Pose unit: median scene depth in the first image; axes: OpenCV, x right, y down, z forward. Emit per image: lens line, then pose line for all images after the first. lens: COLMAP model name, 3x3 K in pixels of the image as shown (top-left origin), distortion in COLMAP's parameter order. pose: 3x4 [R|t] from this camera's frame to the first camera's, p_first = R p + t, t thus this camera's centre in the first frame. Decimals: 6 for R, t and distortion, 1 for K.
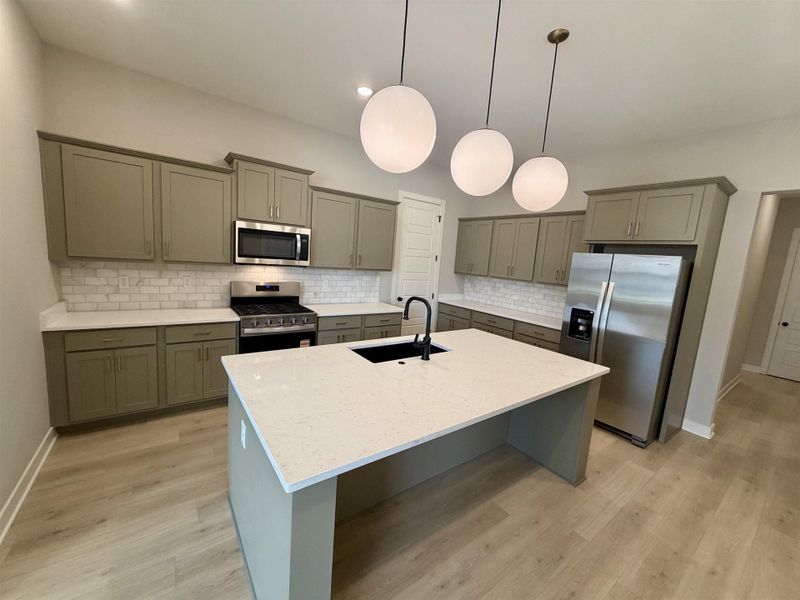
lens RADIAL K [[318.9, 0, 398.8], [0, 318.9, 300.1], [0, 0, 1]] dist [0.000900, -0.000569]
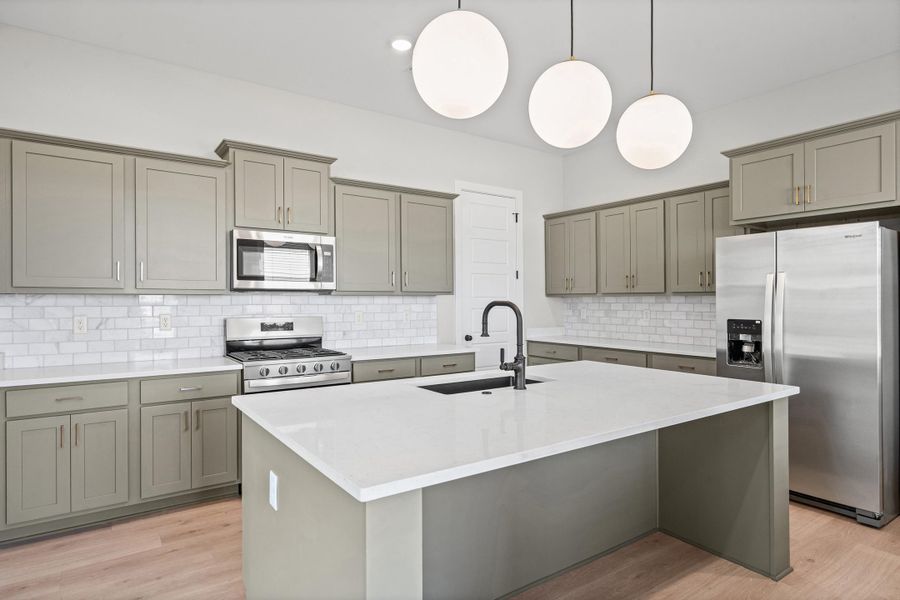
lens RADIAL K [[496.3, 0, 442.5], [0, 496.3, 299.7], [0, 0, 1]] dist [-0.002459, -0.000445]
pose [[0.996354, -0.081140, -0.026360, -0.024672], [0.076684, 0.987161, -0.140119, 0.086689], [0.037391, 0.137587, 0.989784, -0.052960]]
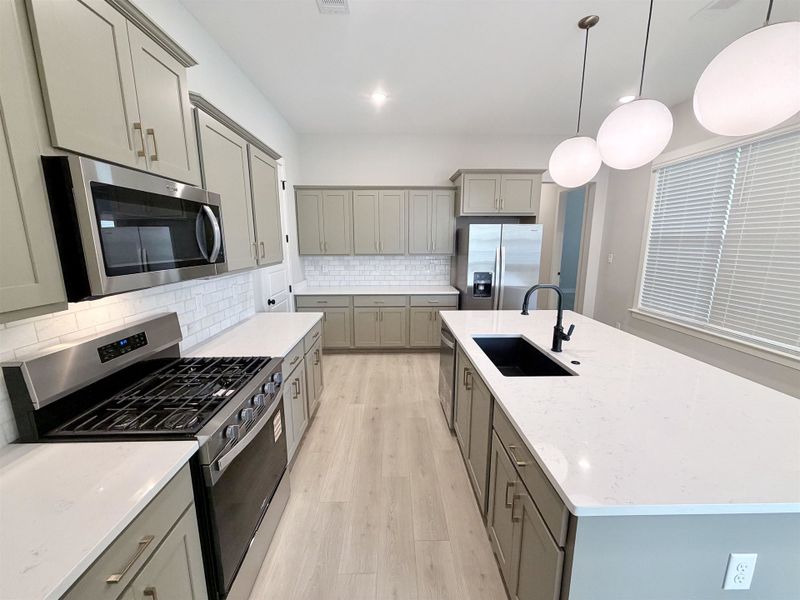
lens RADIAL K [[318.2, 0, 411.7], [0, 318.2, 299.1], [0, 0, 1]] dist [-0.000158, -0.000196]
pose [[0.571328, -0.224285, 0.789481, -0.534751], [0.158025, 0.973998, 0.162345, -0.107585], [-0.805365, 0.032006, 0.591915, 0.515520]]
